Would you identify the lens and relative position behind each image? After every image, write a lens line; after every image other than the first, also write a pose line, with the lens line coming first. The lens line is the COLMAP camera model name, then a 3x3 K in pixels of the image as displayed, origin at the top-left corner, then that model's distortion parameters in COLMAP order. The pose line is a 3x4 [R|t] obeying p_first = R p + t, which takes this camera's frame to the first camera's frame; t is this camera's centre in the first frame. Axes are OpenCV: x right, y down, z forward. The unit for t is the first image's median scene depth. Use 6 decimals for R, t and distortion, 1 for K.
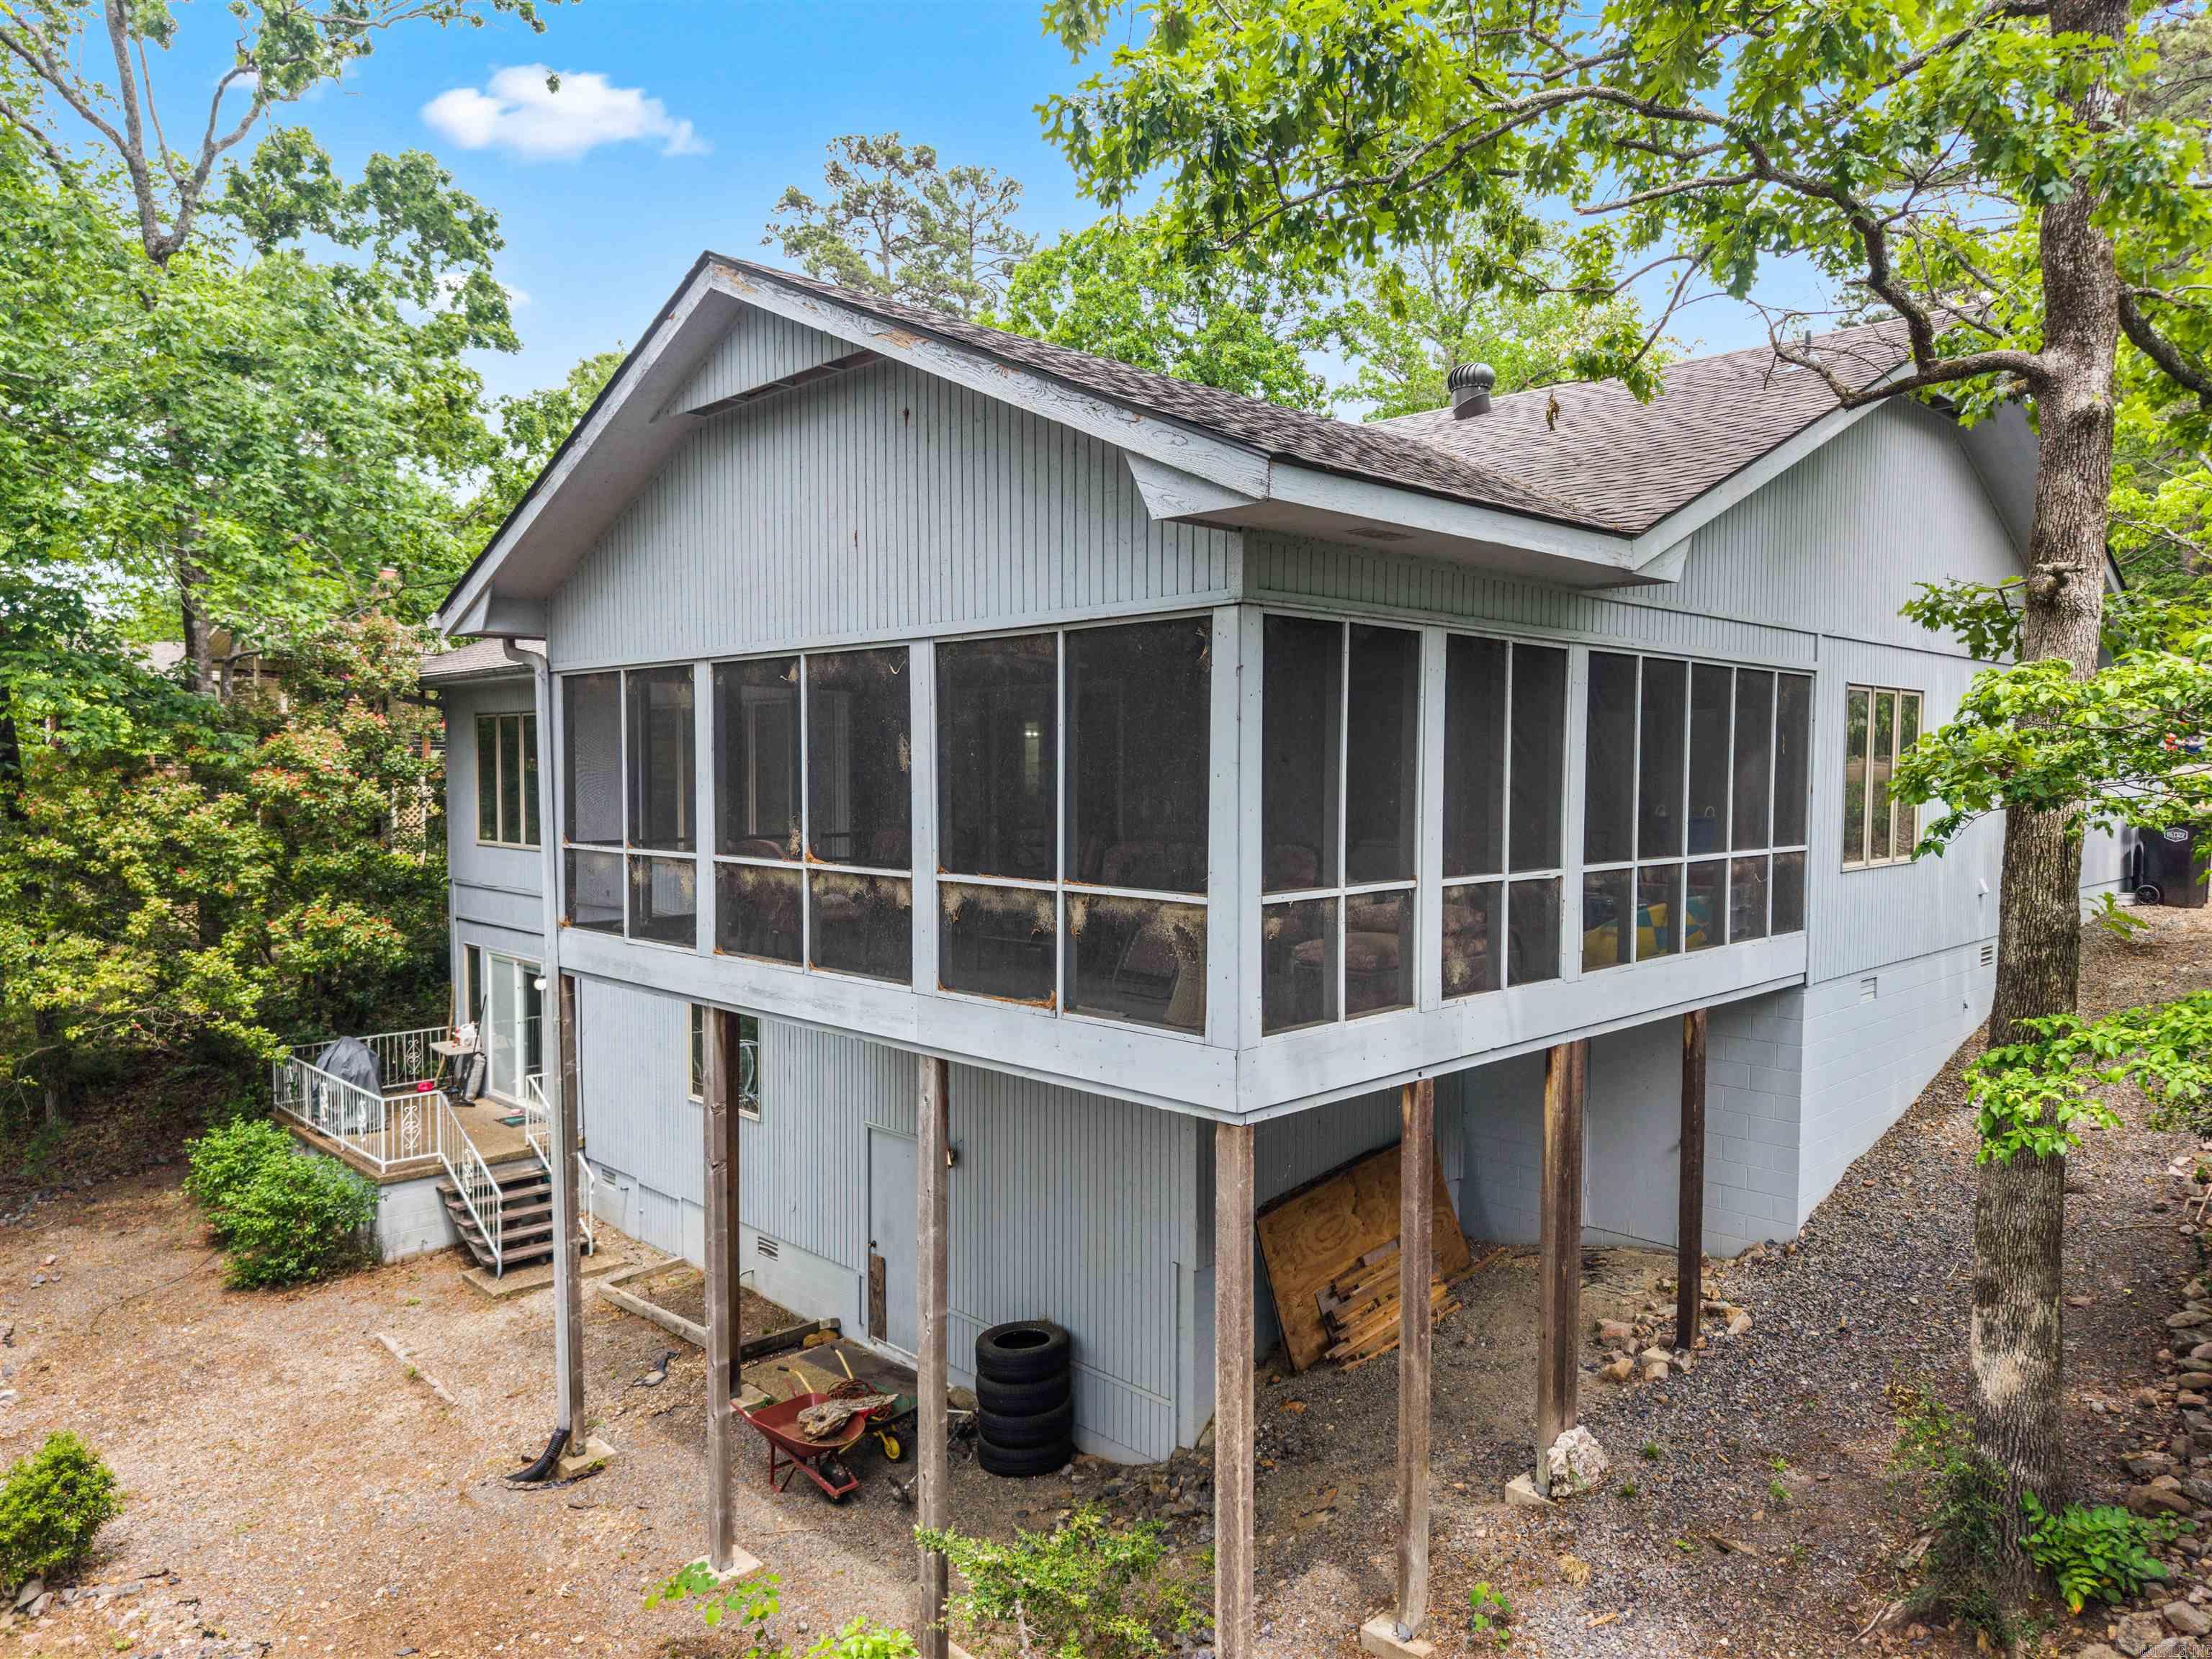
lens RADIAL K [[1465.4, 0, 1106.0], [0, 1465.4, 829.5], [0, 0, 1]] dist [0.044215, -0.042950]
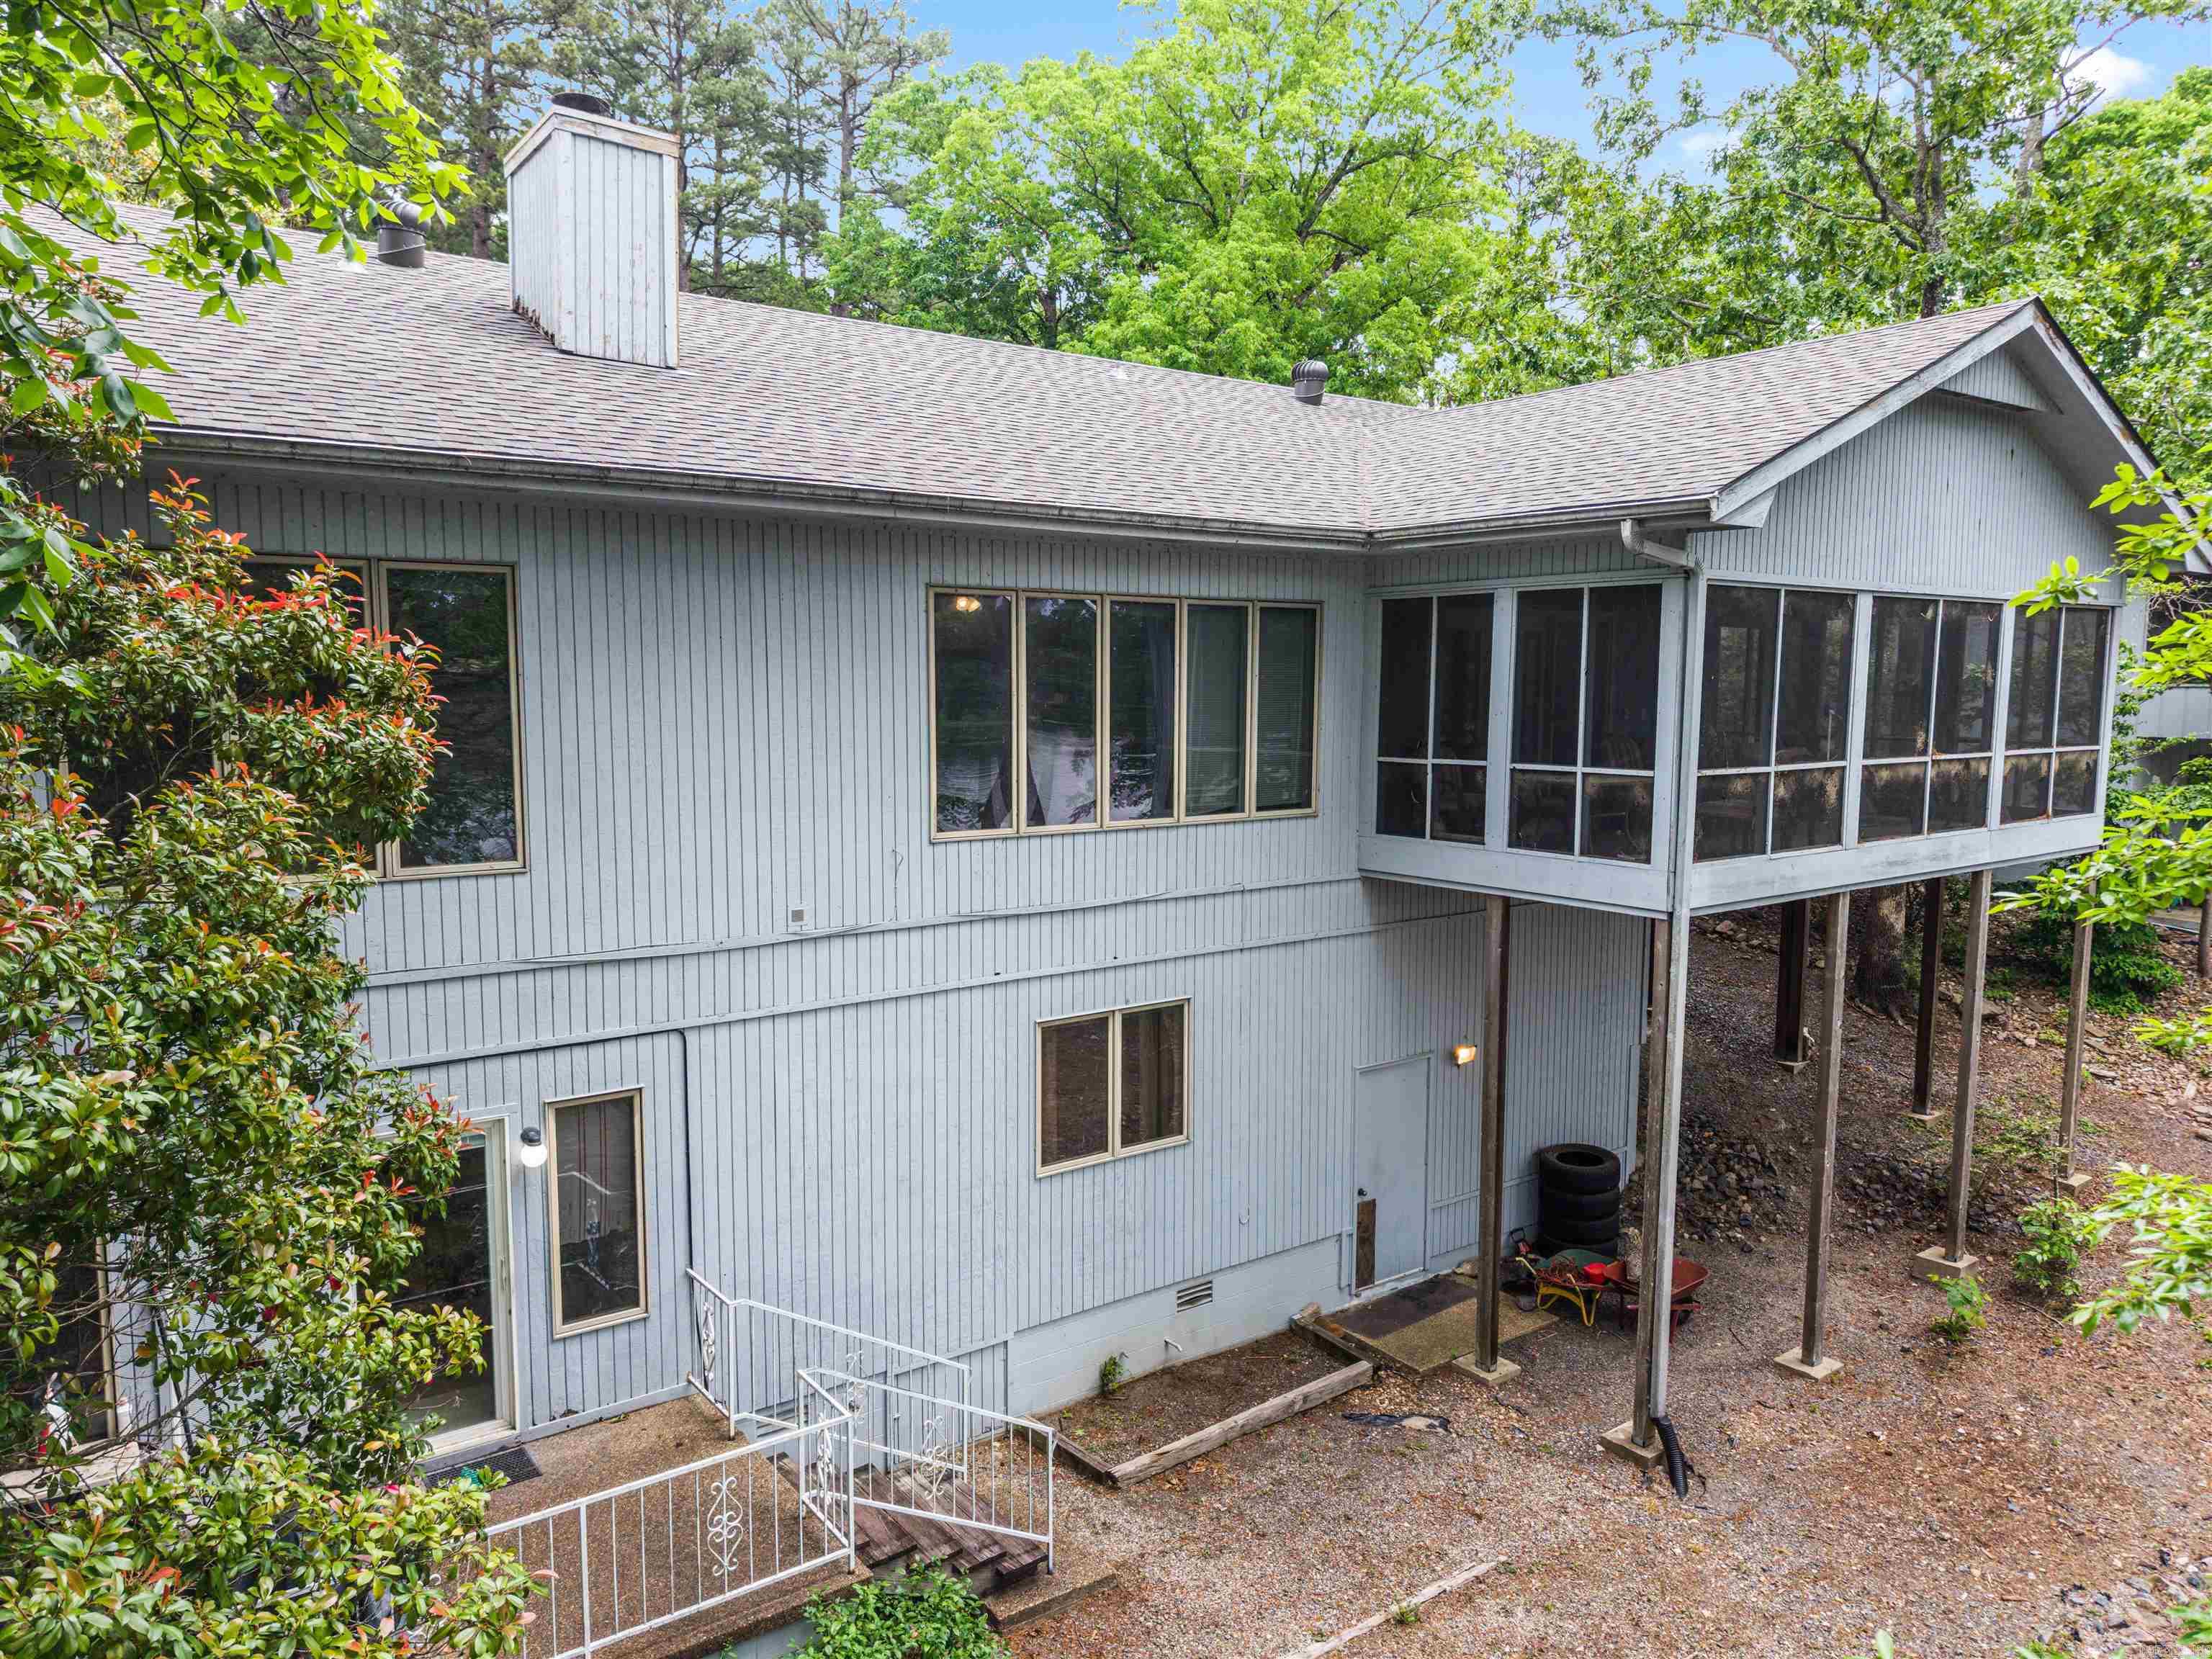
lens RADIAL K [[1490.2, 0, 1106.0], [0, 1490.2, 829.5], [0, 0, 1]] dist [0.059932, -0.039902]
pose [[0.140552, -0.099600, 0.985051, -0.952248], [0.040797, 0.994665, 0.094751, -0.040919], [-0.989232, 0.026869, 0.143866, 0.877581]]
